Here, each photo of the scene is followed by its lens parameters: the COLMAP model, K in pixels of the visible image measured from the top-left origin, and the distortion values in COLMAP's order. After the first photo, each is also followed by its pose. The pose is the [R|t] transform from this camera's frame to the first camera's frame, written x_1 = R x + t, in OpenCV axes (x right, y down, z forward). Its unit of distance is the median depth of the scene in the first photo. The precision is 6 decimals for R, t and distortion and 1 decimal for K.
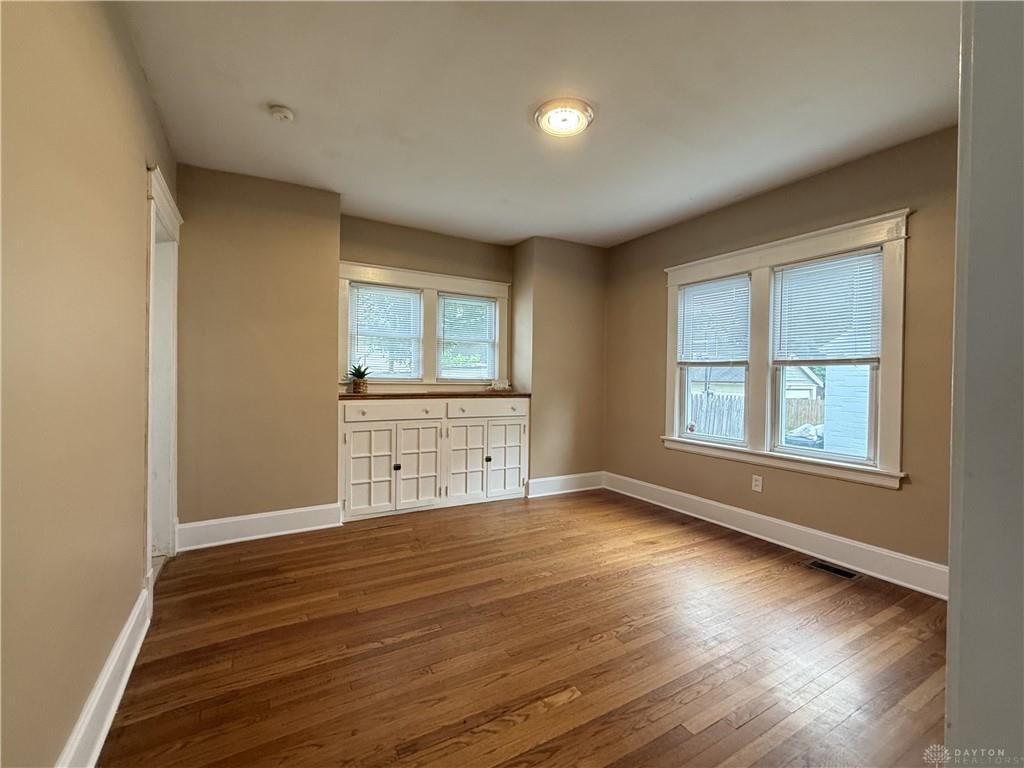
lens RADIAL K [[419.3, 0, 471.6], [0, 419.3, 381.3], [0, 0, 1]] dist [-0.001125, -0.000091]
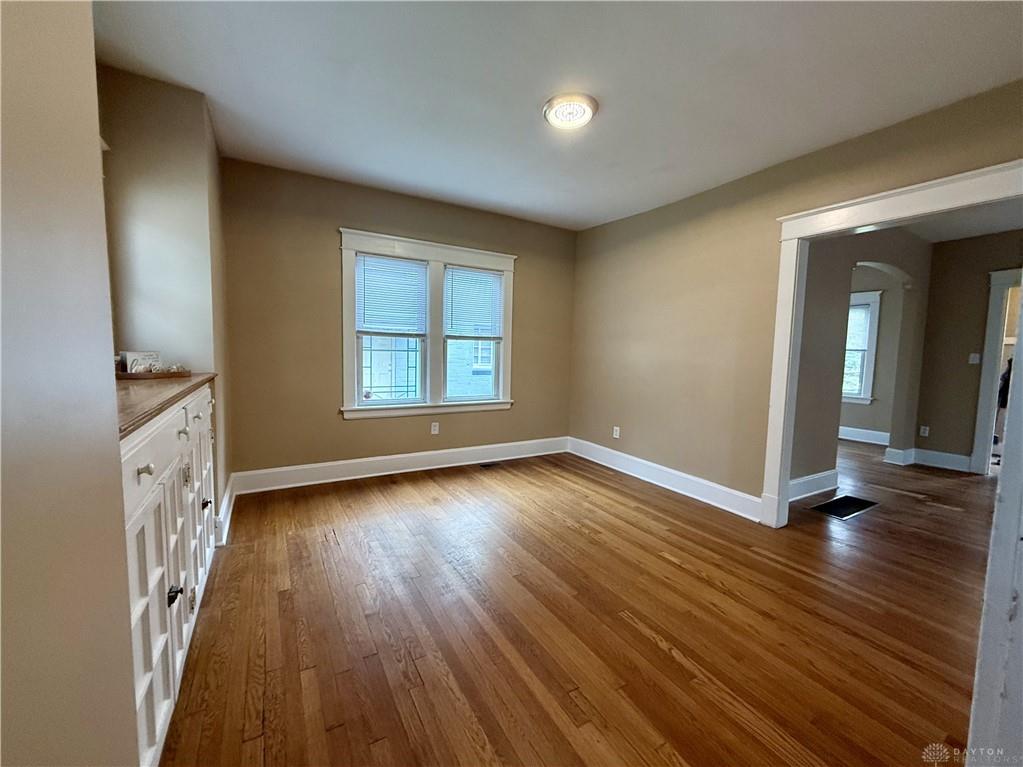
lens RADIAL K [[427.1, 0, 505.2], [0, 427.1, 382.4], [0, 0, 1]] dist [0.001357, 0.000249]
pose [[-0.044035, -0.096513, 0.994357, -0.703121], [-0.014345, 0.995281, 0.095967, -0.033850], [-0.998927, -0.010039, -0.045212, 0.918469]]
